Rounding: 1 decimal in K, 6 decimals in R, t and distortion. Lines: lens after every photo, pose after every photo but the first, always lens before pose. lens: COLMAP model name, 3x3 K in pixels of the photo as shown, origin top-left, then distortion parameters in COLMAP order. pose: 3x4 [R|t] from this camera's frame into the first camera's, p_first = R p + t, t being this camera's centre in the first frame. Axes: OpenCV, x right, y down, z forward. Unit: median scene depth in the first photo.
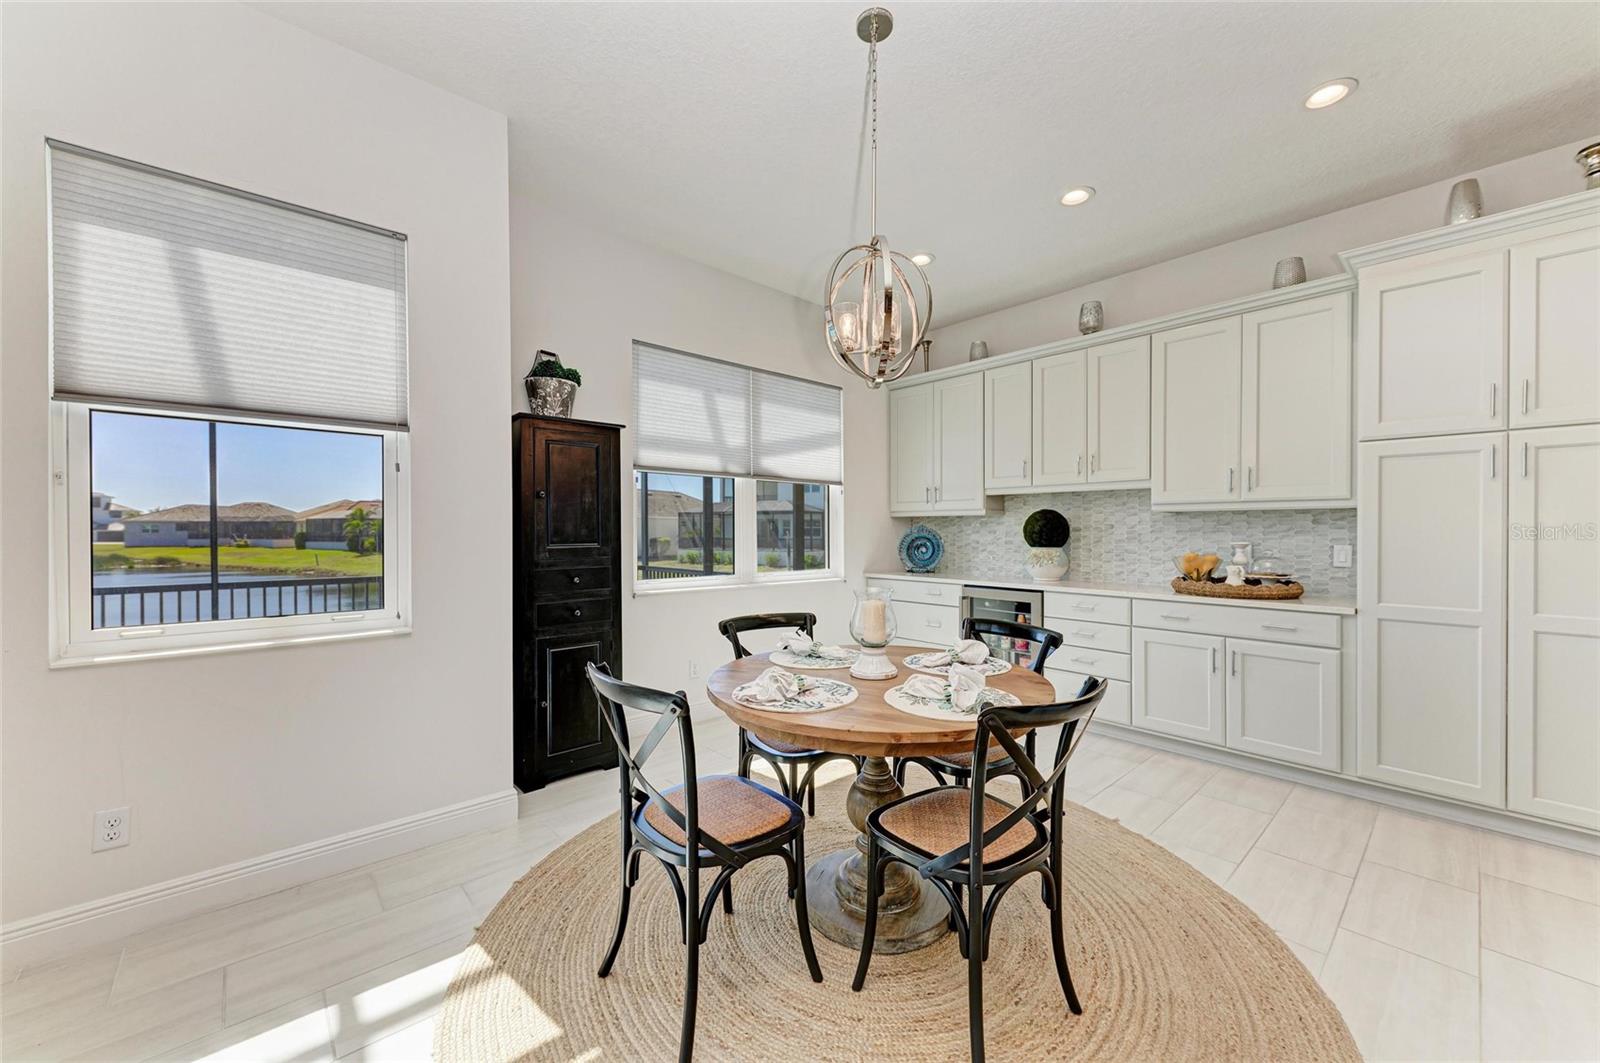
lens RADIAL K [[614.5, 0, 800.0], [0, 614.5, 531.5], [0, 0, 1]] dist [0.001551, -0.000137]
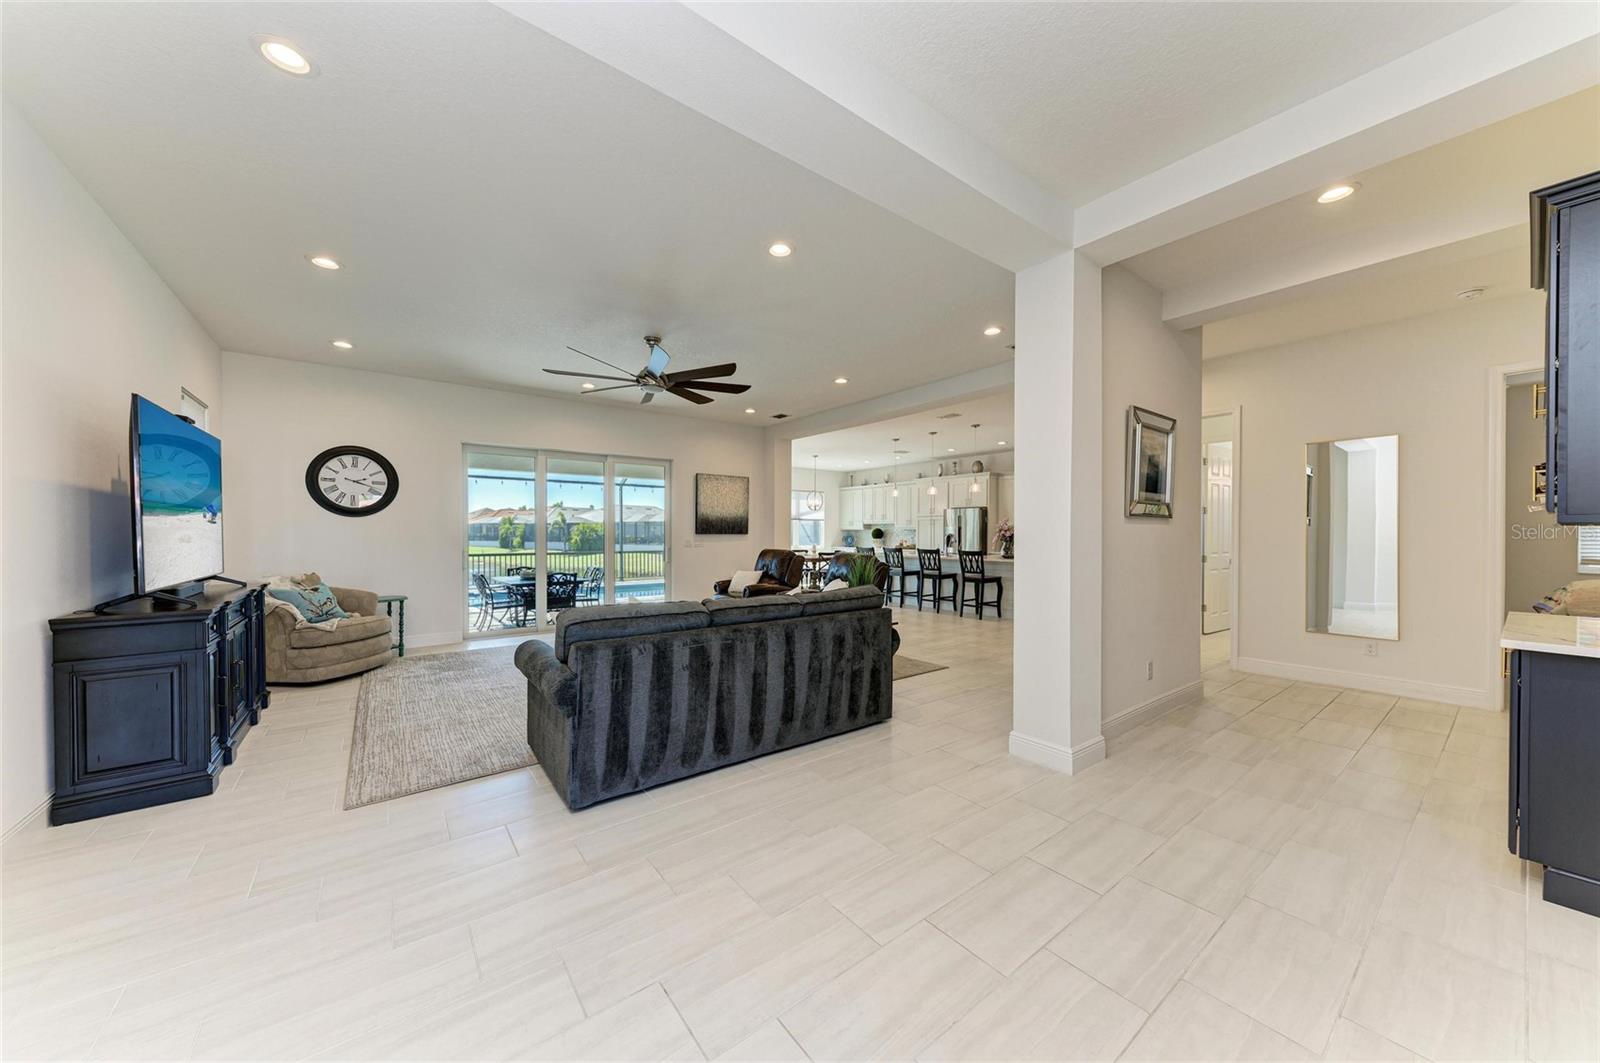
lens RADIAL K [[548.8, 0, 800.0], [0, 548.8, 531.5], [0, 0, 1]] dist [0.000036, 0.000002]
pose [[0.995959, 0.004145, -0.089708, 0.213353], [-0.004650, 0.999974, -0.005421, 0.002516], [0.089684, 0.005816, 0.995953, -2.162542]]
